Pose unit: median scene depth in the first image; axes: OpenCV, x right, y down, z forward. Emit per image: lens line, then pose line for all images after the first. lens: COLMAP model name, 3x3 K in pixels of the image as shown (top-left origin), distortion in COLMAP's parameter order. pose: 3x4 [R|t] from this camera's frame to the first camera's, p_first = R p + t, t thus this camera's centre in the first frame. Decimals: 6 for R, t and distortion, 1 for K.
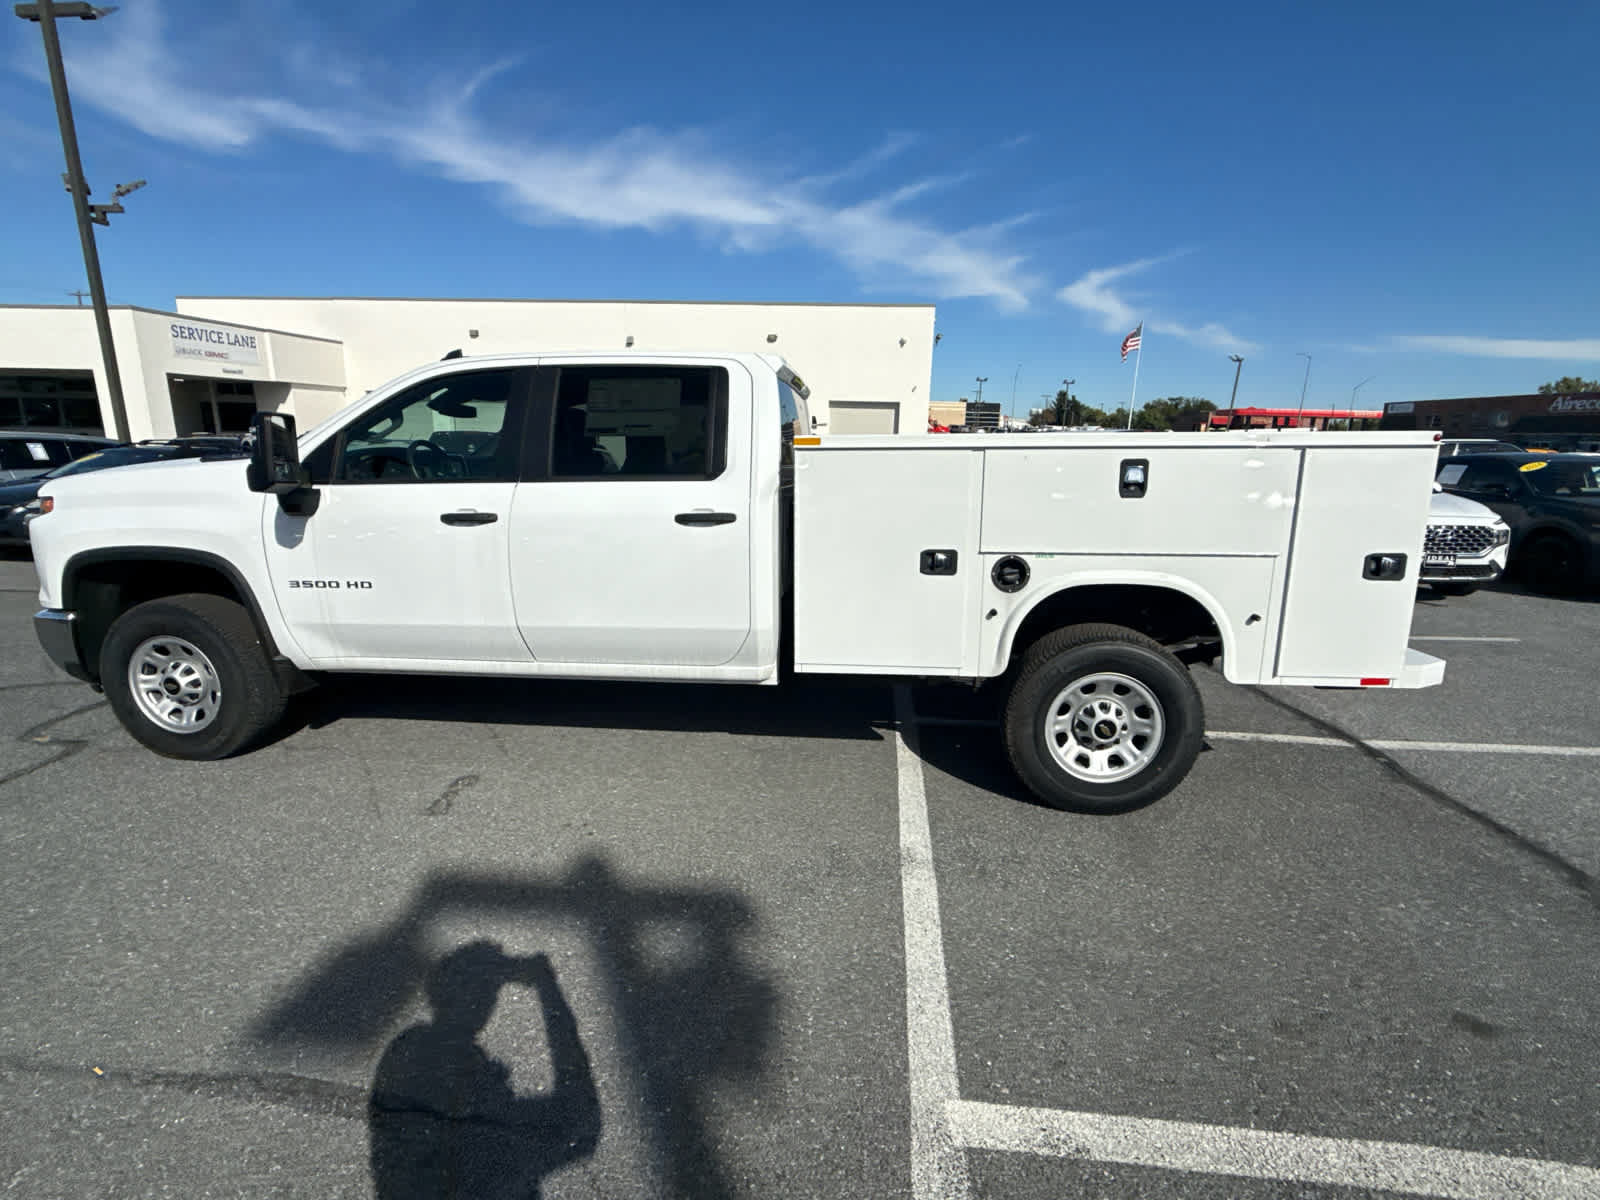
lens RADIAL K [[724.5, 0, 802.2], [0, 724.5, 603.1], [0, 0, 1]] dist [0.000096, -0.000679]
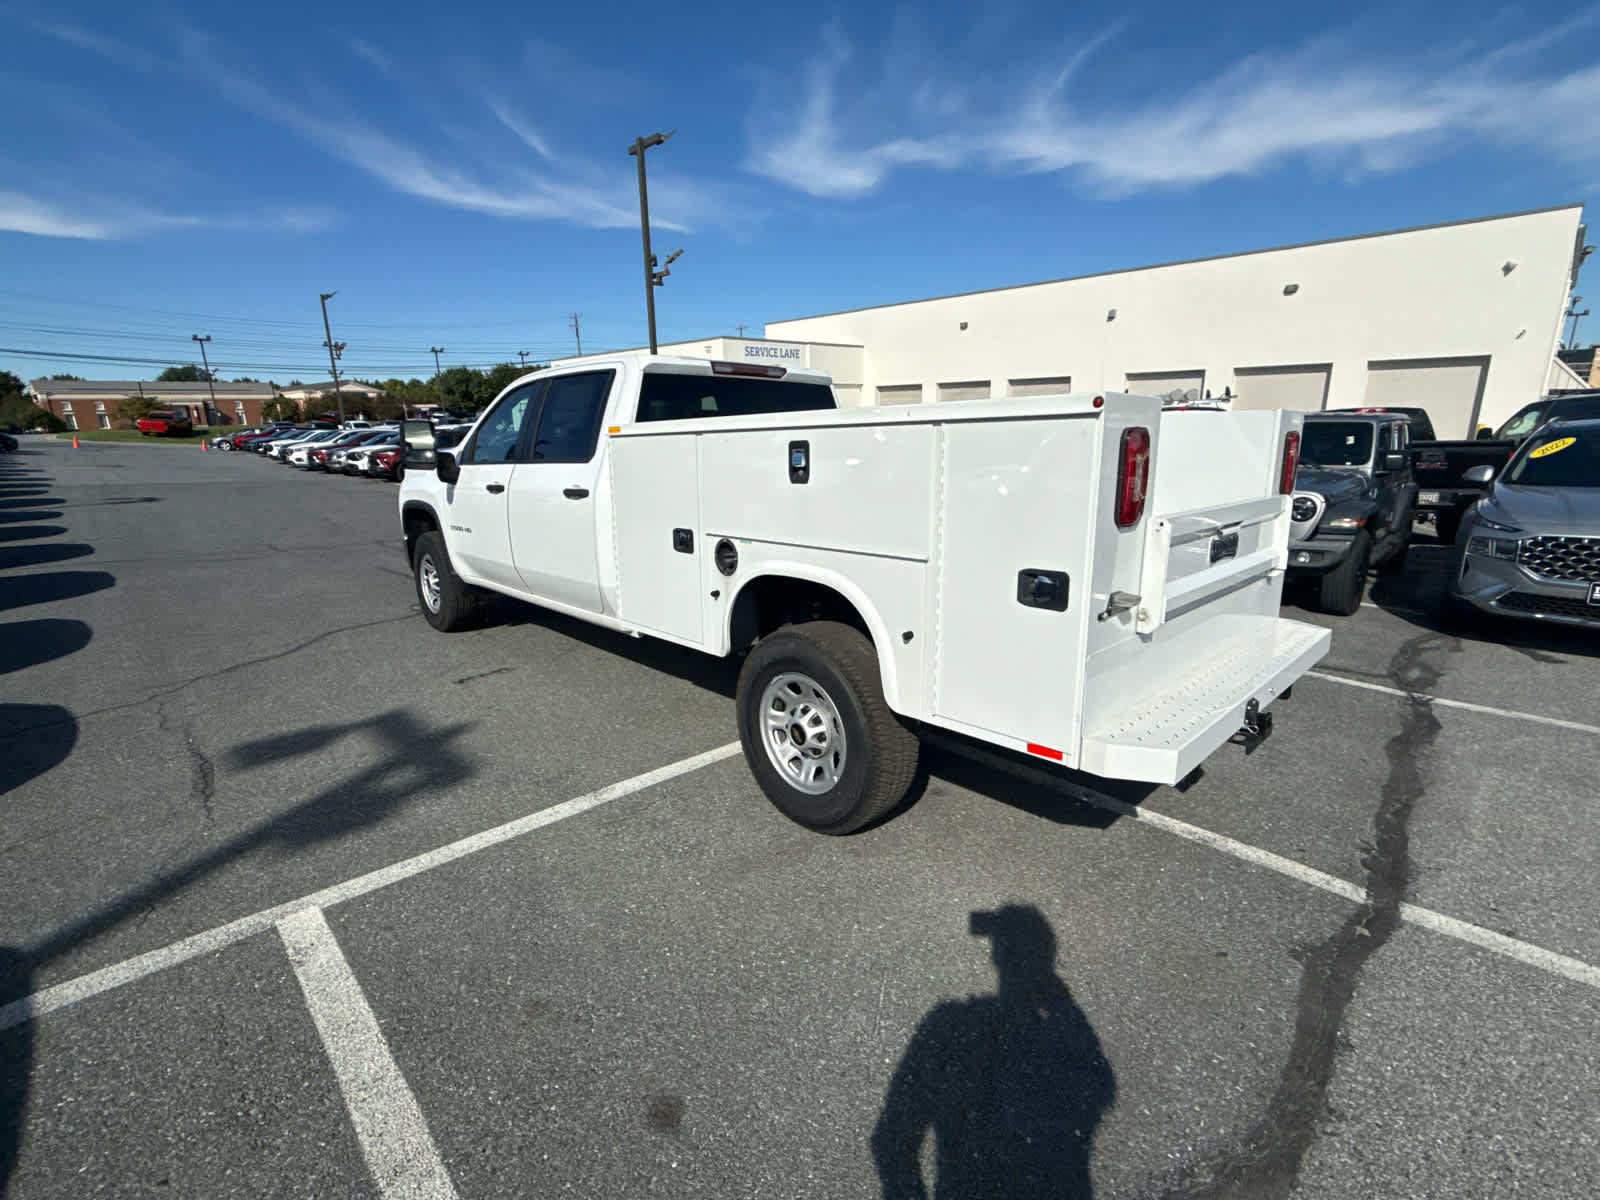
lens RADIAL K [[725.5, 0, 803.4], [0, 725.5, 602.7], [0, 0, 1]] dist [0.000936, -0.000156]
pose [[0.763269, 0.125839, -0.633707, 0.913564], [-0.112238, 0.991761, 0.061755, -0.046581], [0.636257, 0.023990, 0.771104, 0.263565]]
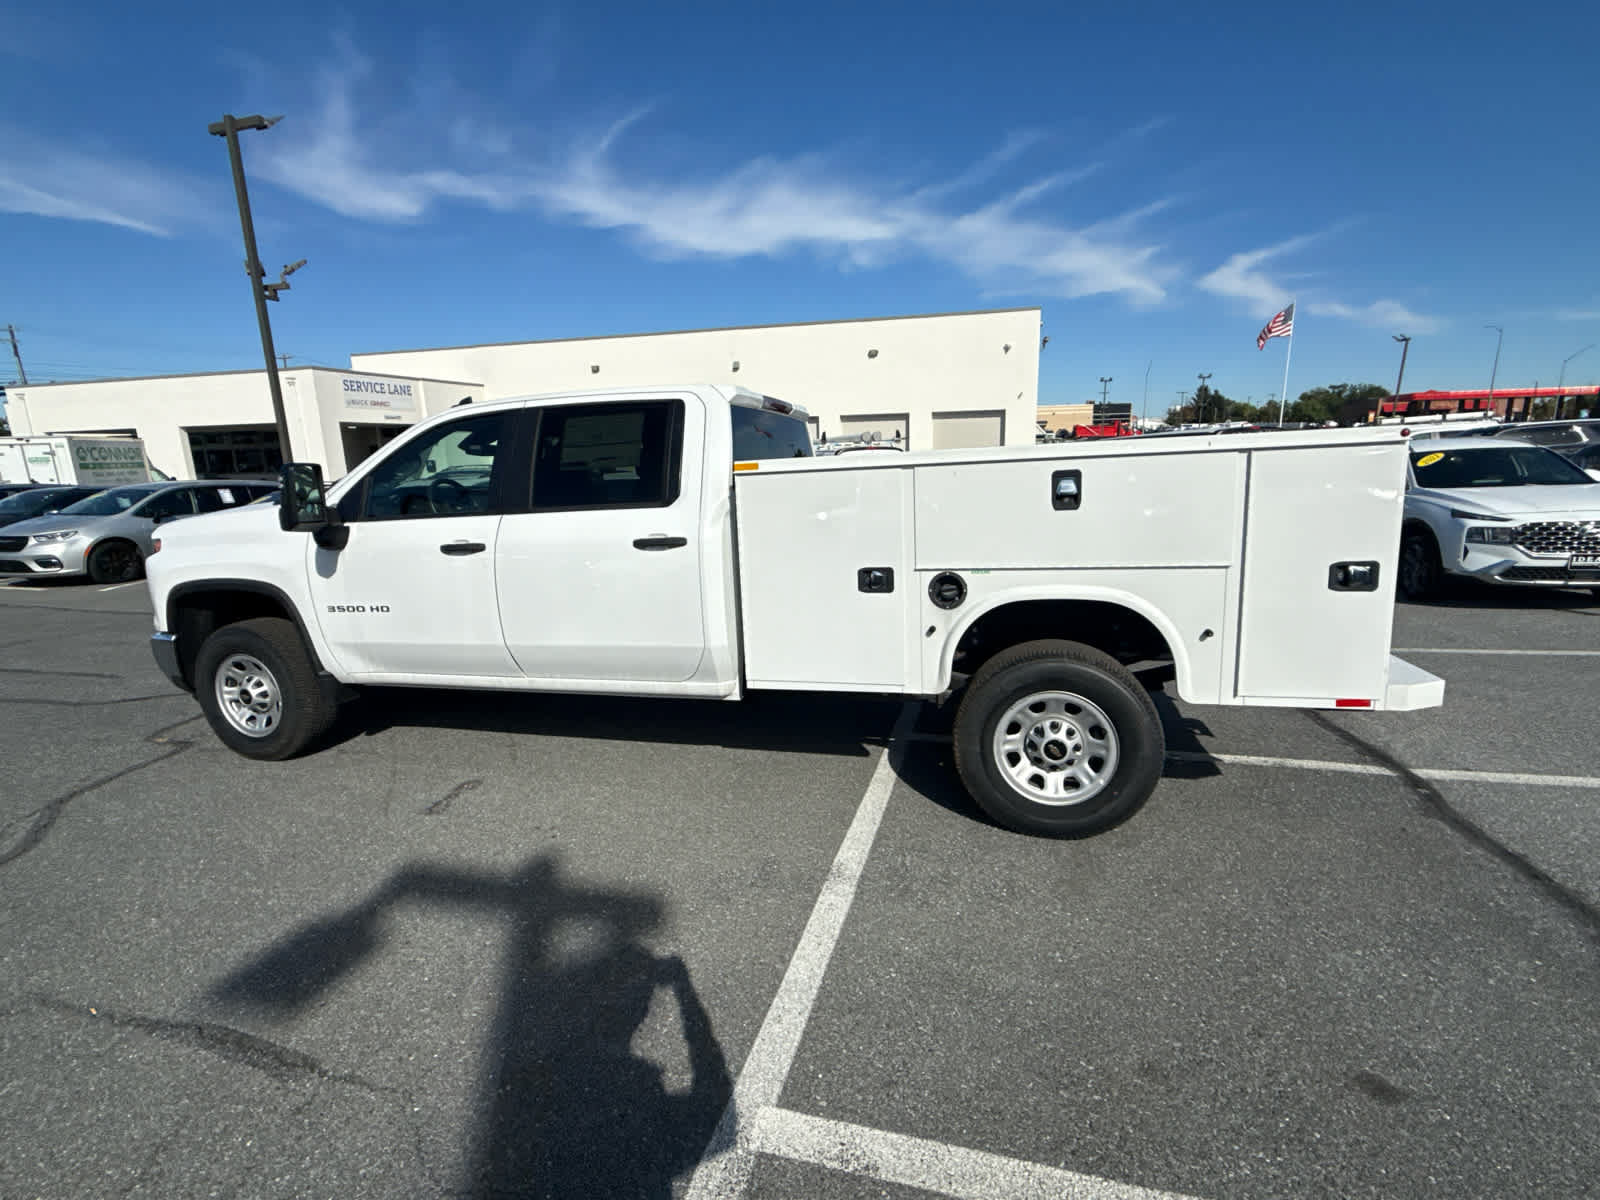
lens RADIAL K [[723.3, 0, 801.3], [0, 723.3, 605.2], [0, 0, 1]] dist [0.001215, -0.001163]
pose [[0.985575, -0.012922, -0.168748, 0.230673], [0.010191, 0.999803, -0.017037, -0.005127], [0.168935, 0.015072, 0.985512, -0.009401]]
